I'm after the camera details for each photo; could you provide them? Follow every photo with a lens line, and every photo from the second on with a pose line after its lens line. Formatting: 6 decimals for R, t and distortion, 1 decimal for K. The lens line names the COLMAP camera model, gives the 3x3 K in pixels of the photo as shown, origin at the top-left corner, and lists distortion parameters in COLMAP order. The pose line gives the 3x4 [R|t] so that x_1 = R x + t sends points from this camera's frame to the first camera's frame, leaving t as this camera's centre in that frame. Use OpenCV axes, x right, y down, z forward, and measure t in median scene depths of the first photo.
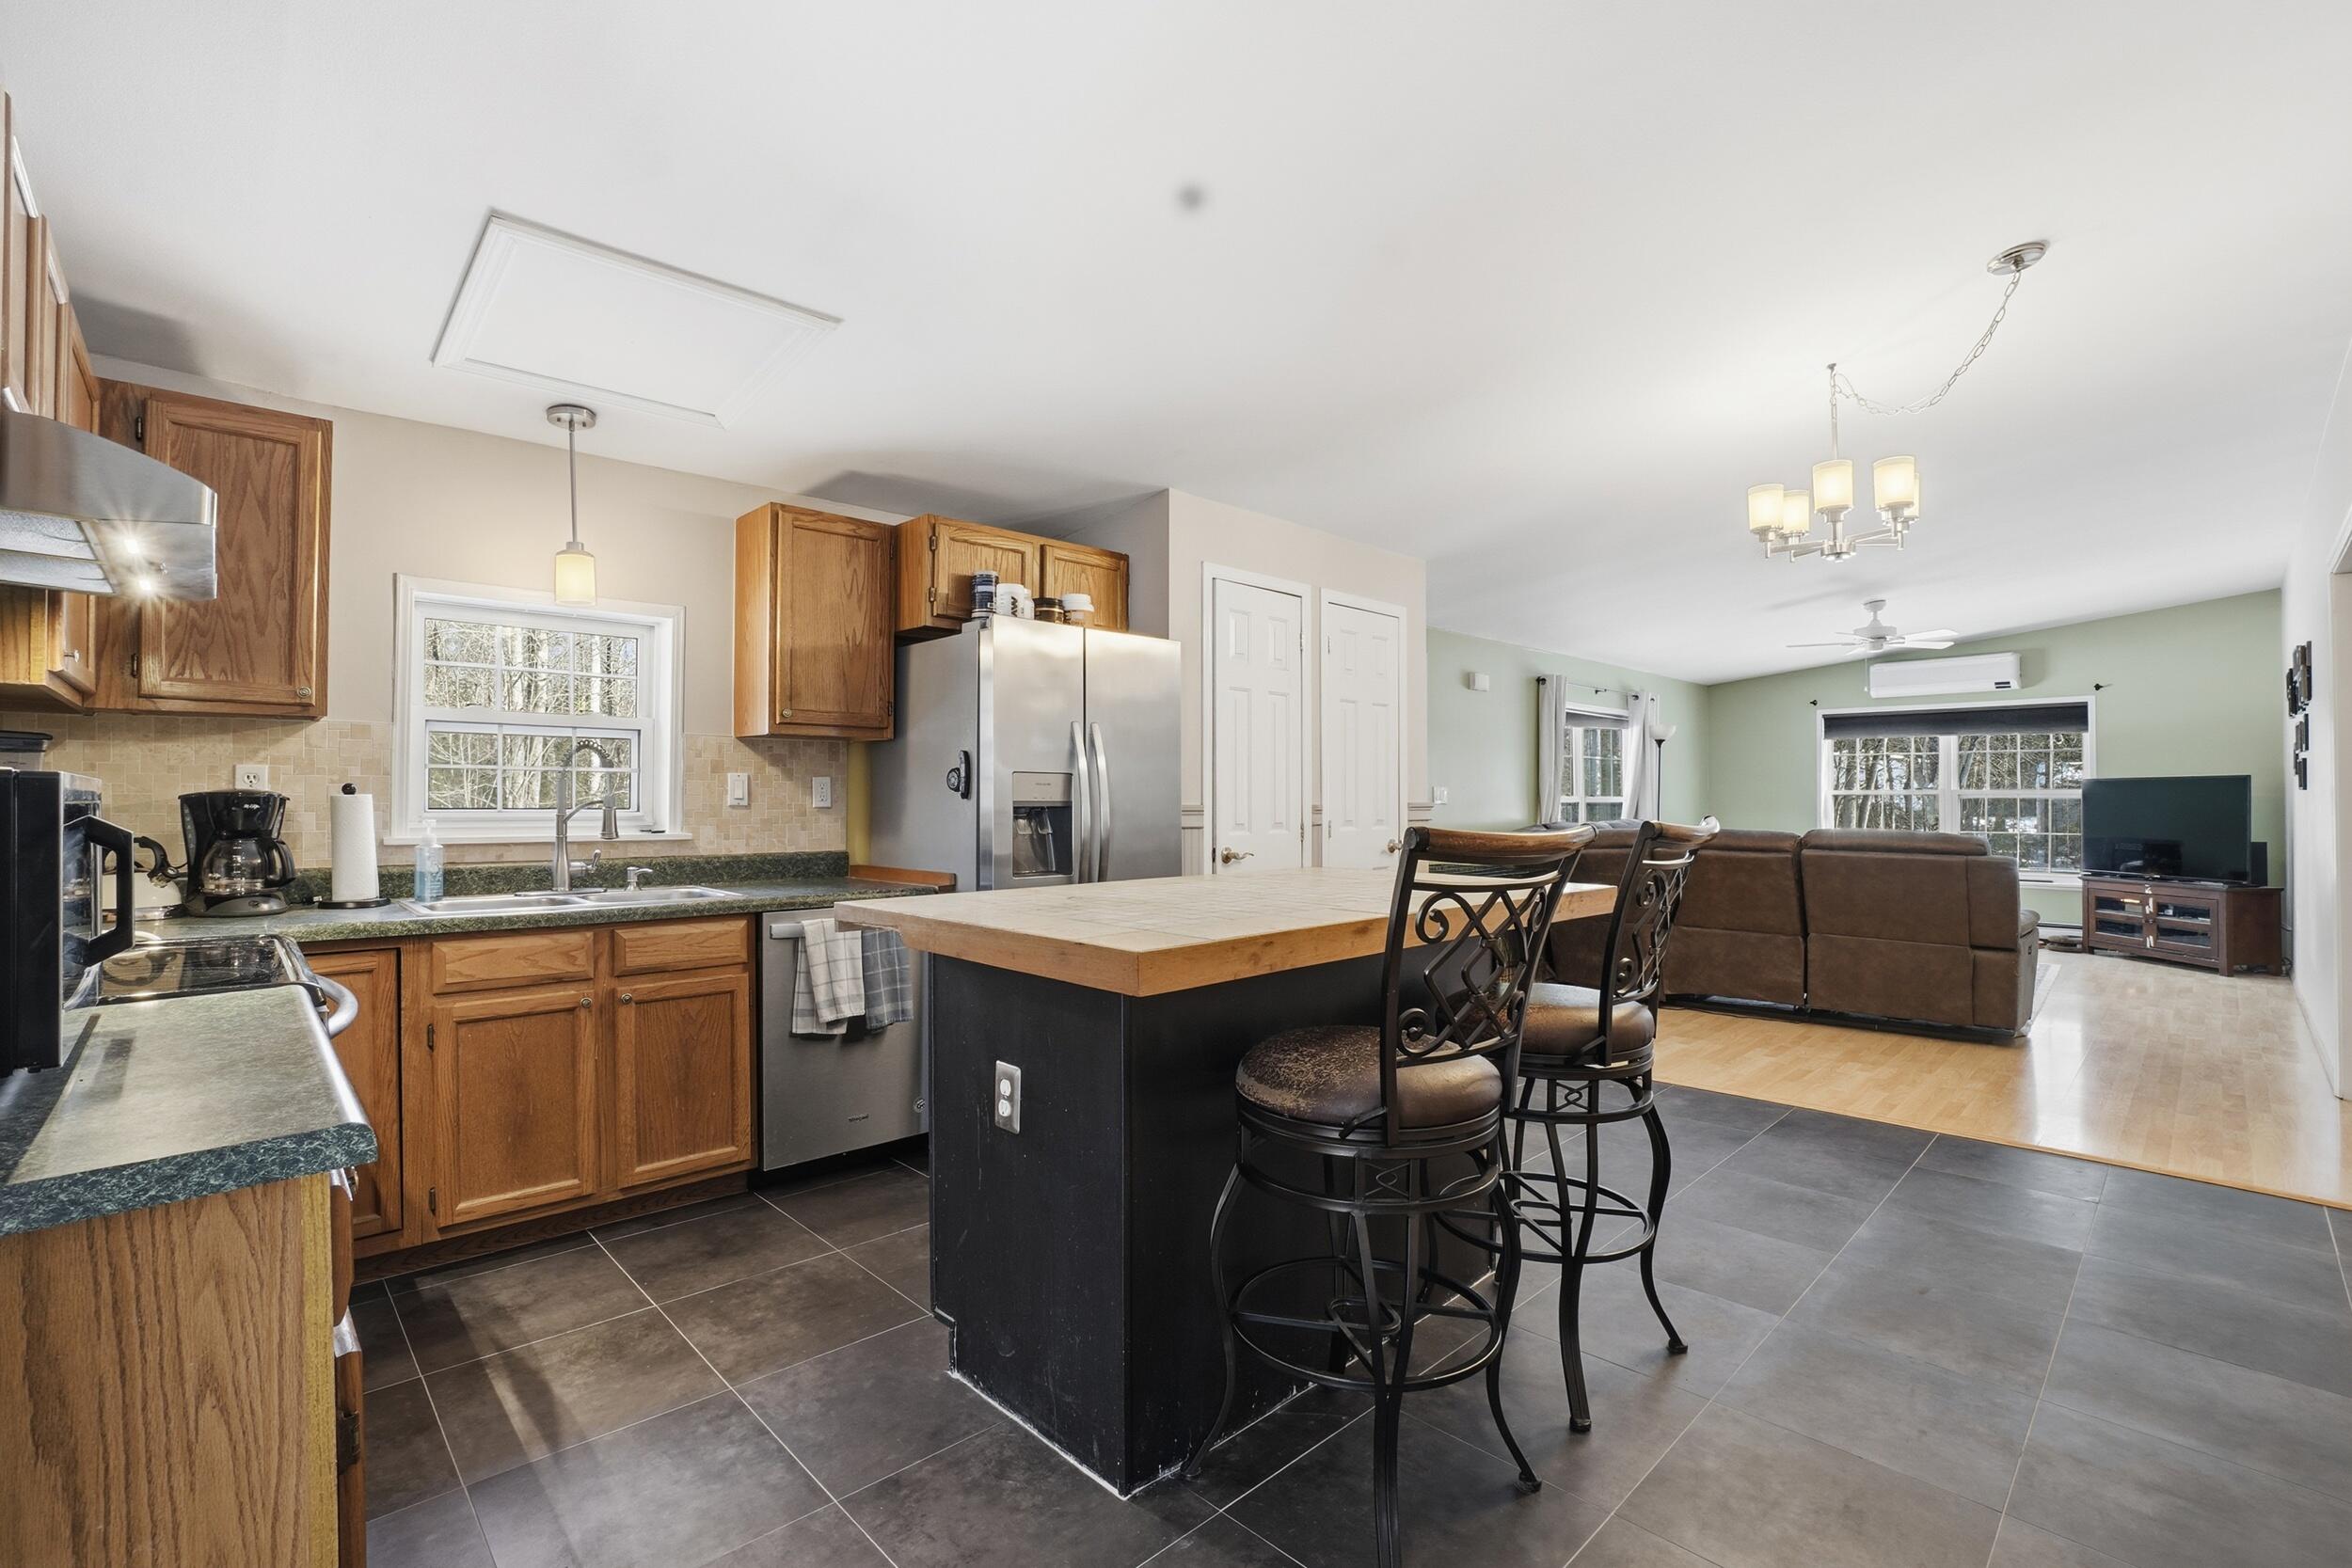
lens RADIAL K [[1046.5, 0, 1176.0], [0, 1046.5, 784.0], [0, 0, 1]] dist [-0.059342, 0.019682]
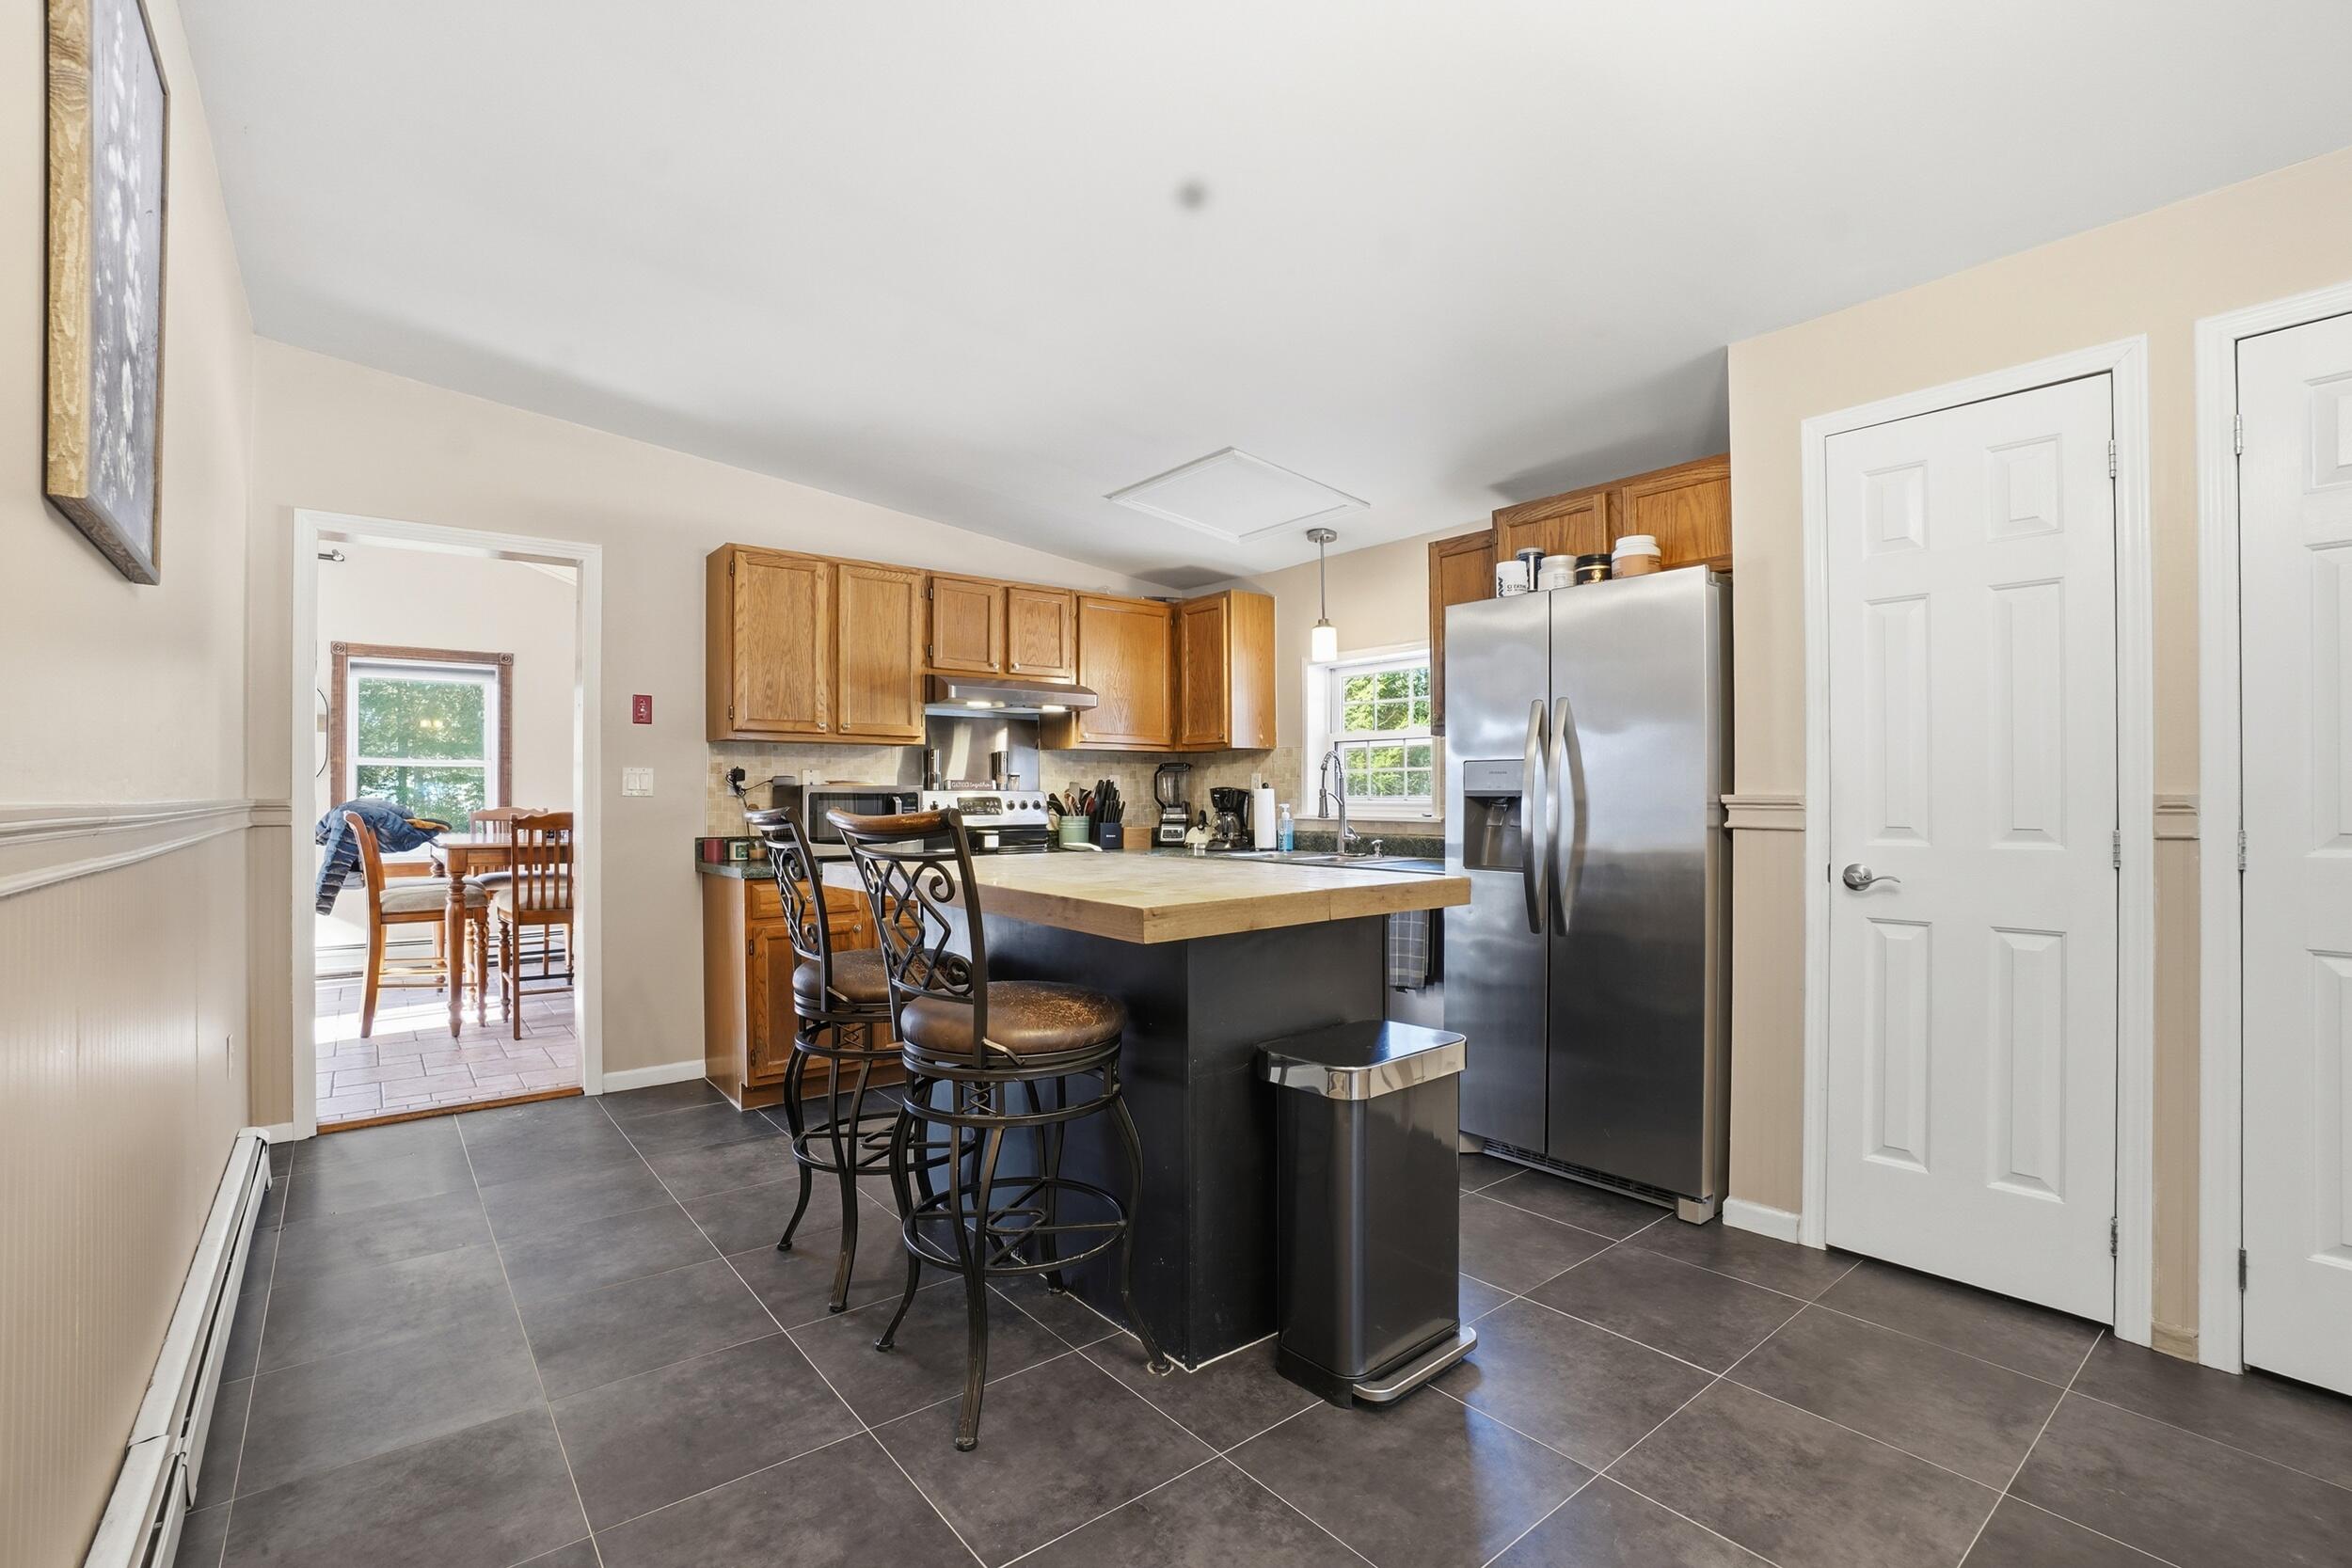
lens RADIAL K [[1046.5, 0, 1176.0], [0, 1046.5, 784.0], [0, 0, 1]] dist [-0.059342, 0.019682]
pose [[-0.085029, -0.012005, -0.996306, 0.502180], [0.014772, 0.999802, -0.013308, 0.011628], [0.996269, -0.015849, -0.084835, 0.483638]]
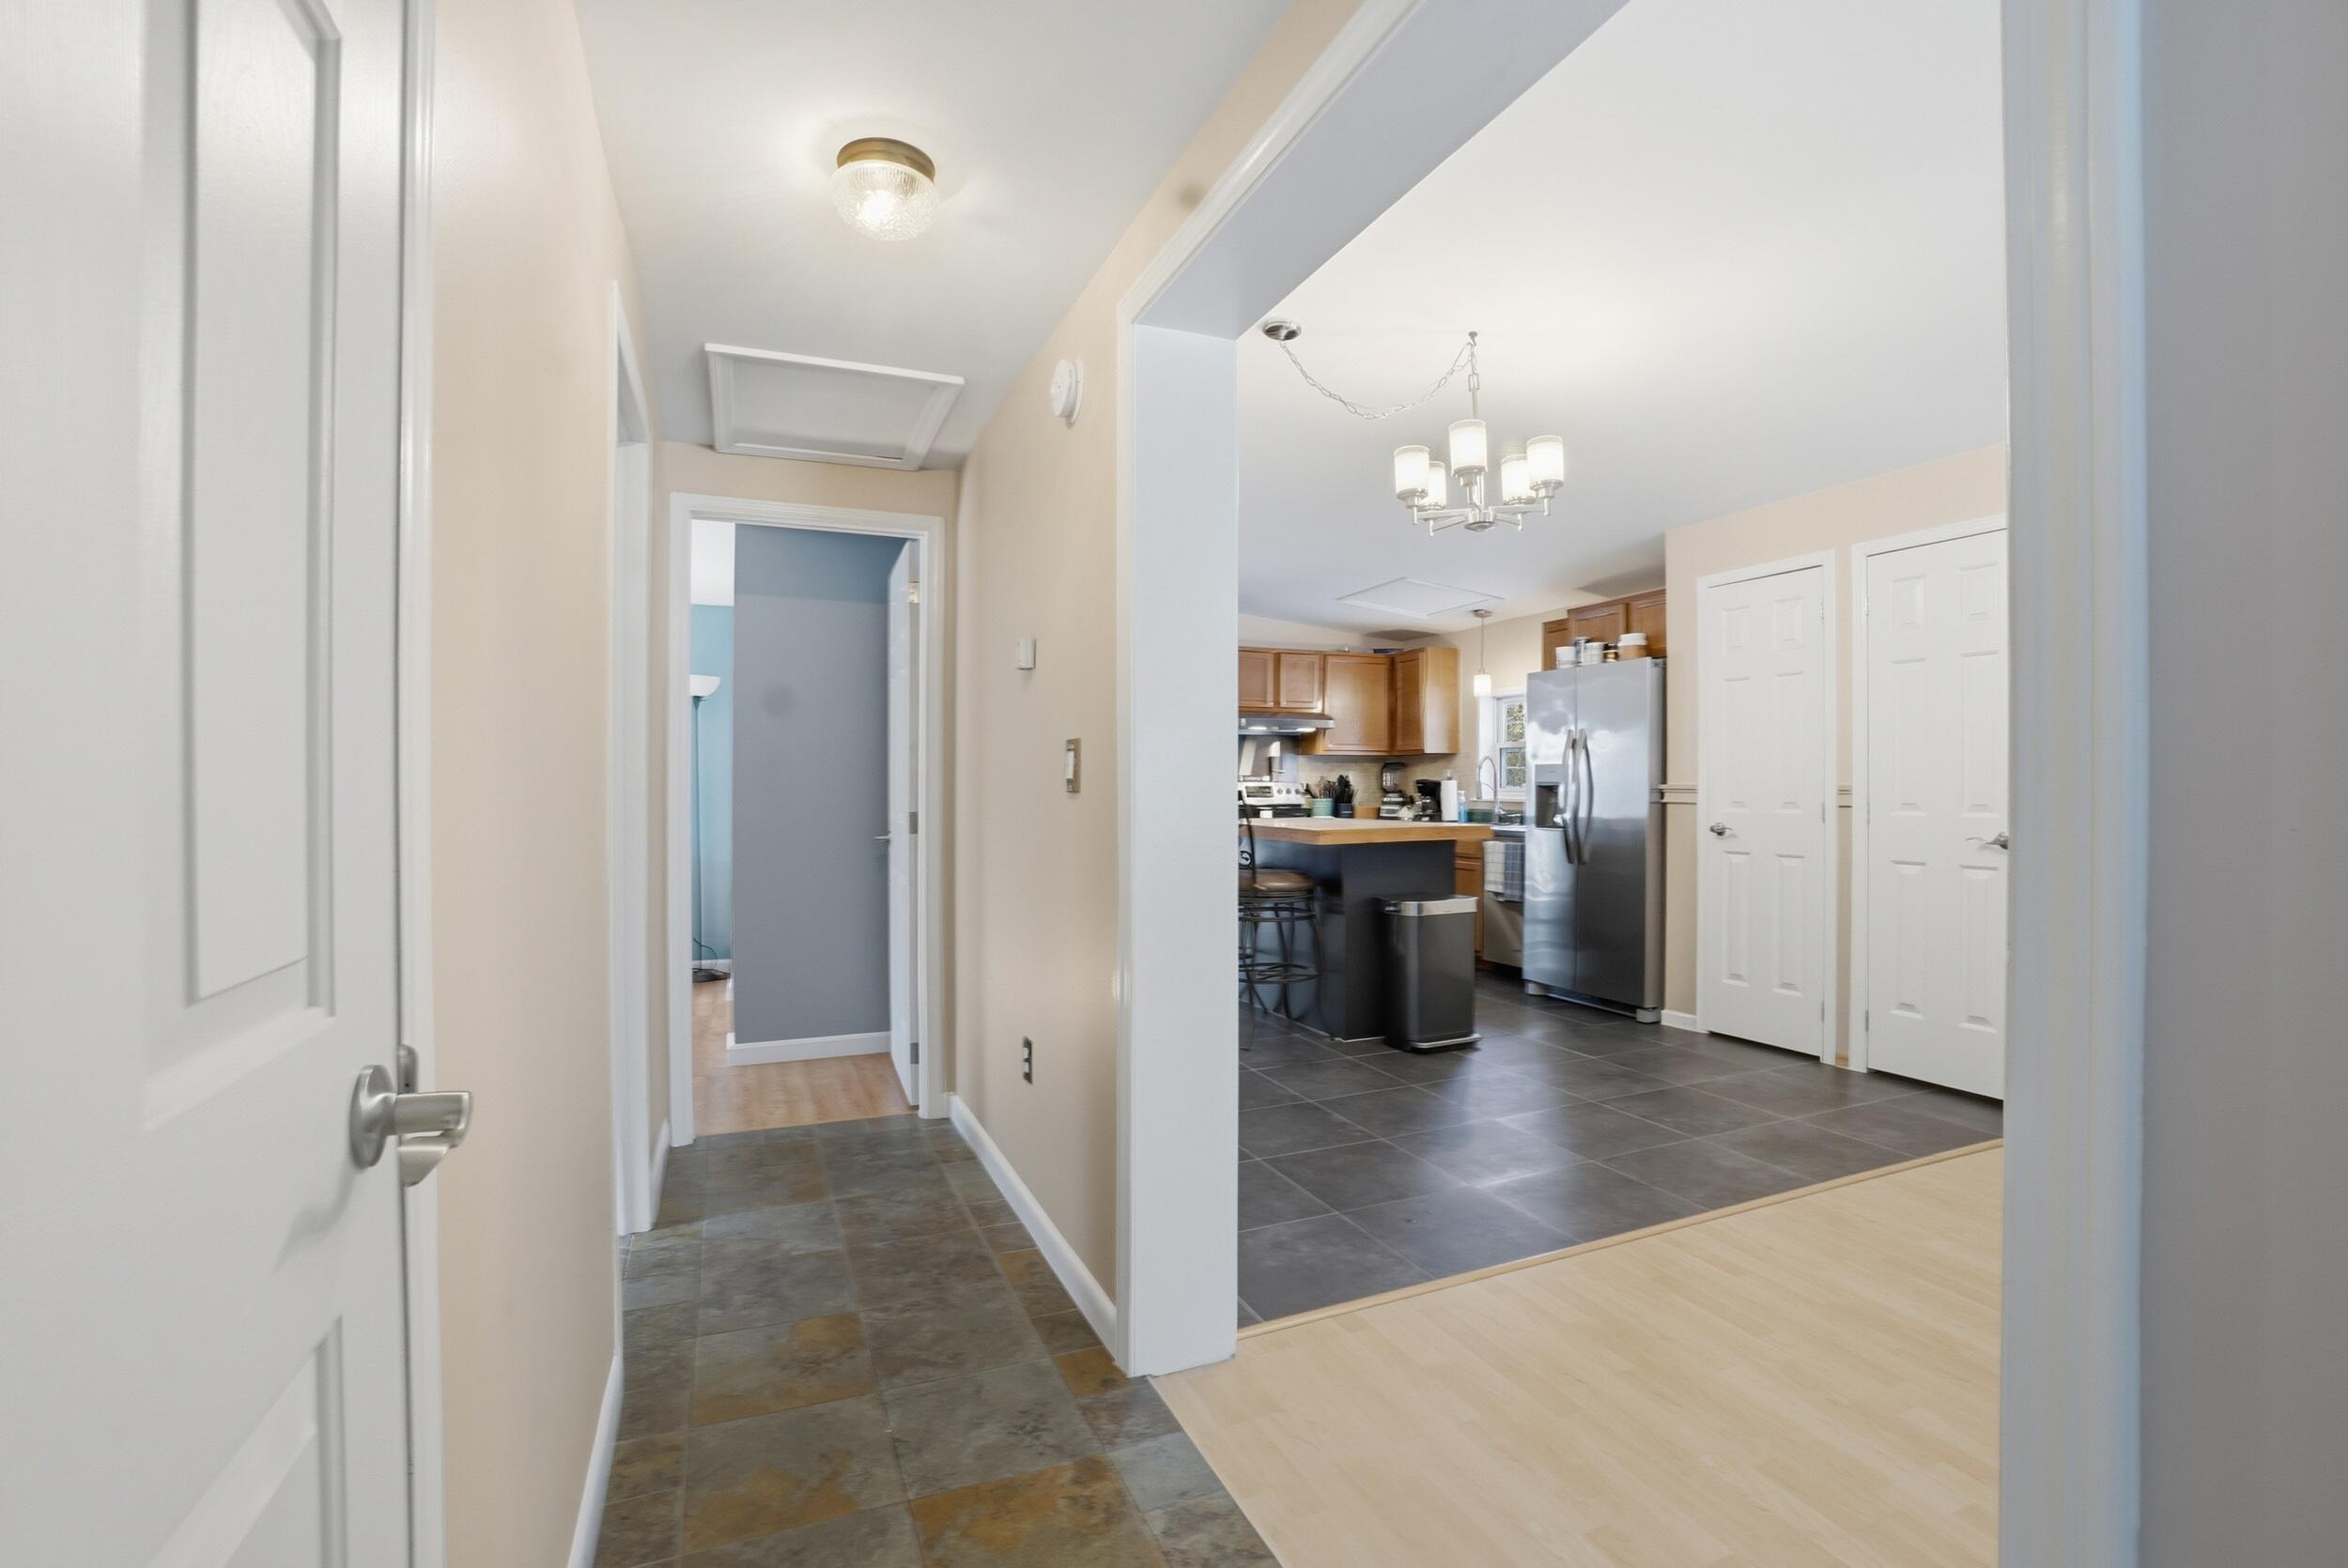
lens RADIAL K [[1044.6, 0, 1174.0], [0, 1044.6, 784.0], [0, 0, 1]] dist [-0.059342, 0.019682]
pose [[-0.356024, -0.002412, -0.934474, 0.961221], [0.013422, 0.999880, -0.007695, 0.014773], [0.934380, -0.015282, -0.355949, 0.625400]]
